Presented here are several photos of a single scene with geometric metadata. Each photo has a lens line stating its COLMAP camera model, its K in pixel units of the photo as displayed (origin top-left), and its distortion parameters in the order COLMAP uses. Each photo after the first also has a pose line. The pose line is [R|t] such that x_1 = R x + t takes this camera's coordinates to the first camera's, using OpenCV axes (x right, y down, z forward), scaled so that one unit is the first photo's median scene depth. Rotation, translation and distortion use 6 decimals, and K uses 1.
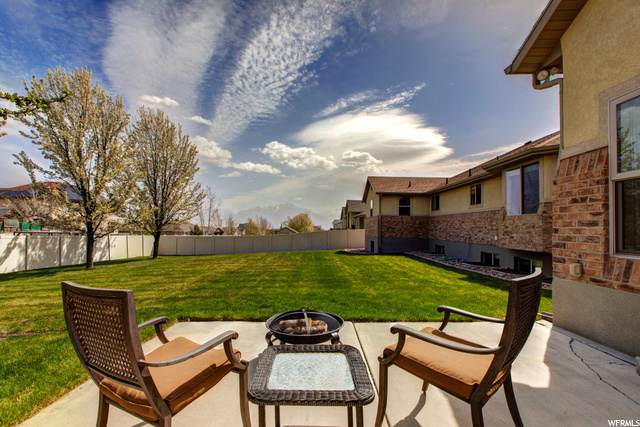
lens RADIAL K [[306.0, 0, 304.4], [0, 306.0, 218.2], [0, 0, 1]] dist [0.004019, 0.002229]
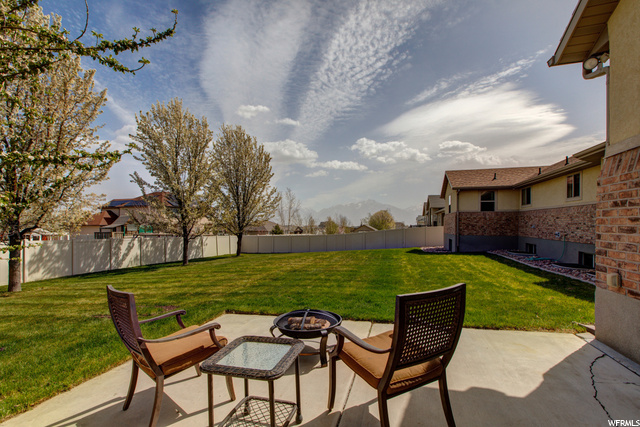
lens RADIAL K [[306.0, 0, 316.3], [0, 306.0, 215.5], [0, 0, 1]] dist [0.004019, 0.002229]
pose [[0.970132, -0.023462, -0.241439, 0.100504], [0.024427, 0.999701, 0.001008, -0.019102], [0.241343, -0.006875, 0.970415, -0.040925]]
